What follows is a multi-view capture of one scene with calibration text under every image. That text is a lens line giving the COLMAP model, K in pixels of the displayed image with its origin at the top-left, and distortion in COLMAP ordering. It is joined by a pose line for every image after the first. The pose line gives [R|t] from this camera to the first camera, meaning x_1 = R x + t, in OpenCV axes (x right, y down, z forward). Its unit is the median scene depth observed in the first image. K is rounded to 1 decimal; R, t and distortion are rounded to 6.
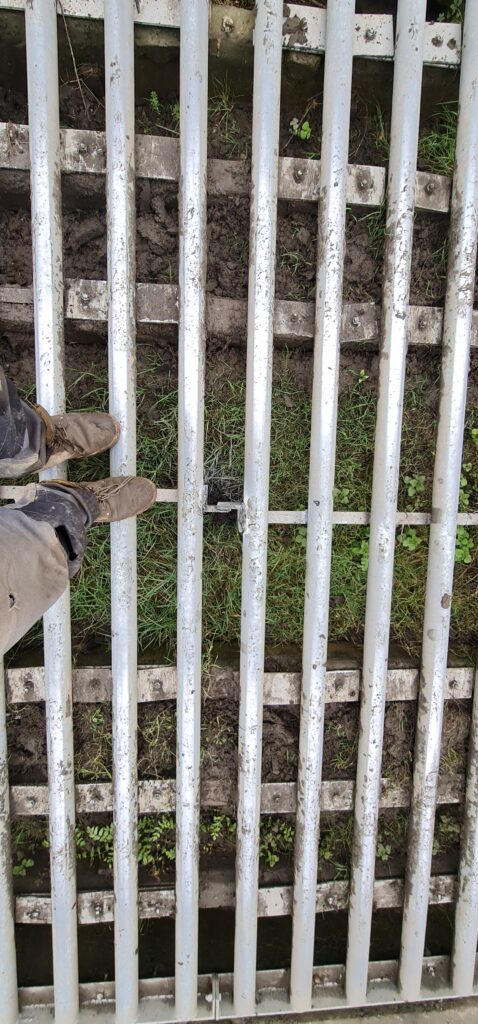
lens RADIAL K [[370.7, 0, 238.9], [0, 370.7, 511.9], [0, 0, 1]] dist [-0.000166, 0.000001]
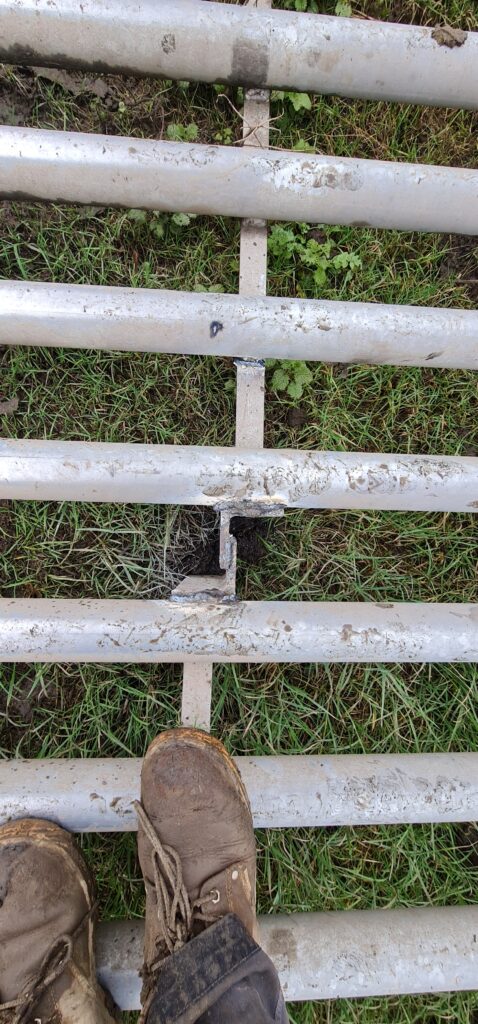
lens RADIAL K [[370.7, 0, 241.9], [0, 370.7, 510.8], [0, 0, 1]] dist [-0.000166, 0.000001]
pose [[0.008223, -0.999674, -0.024173, 0.015823], [0.999812, 0.008643, -0.017339, 0.012387], [0.017542, -0.024026, 0.999557, 0.547804]]
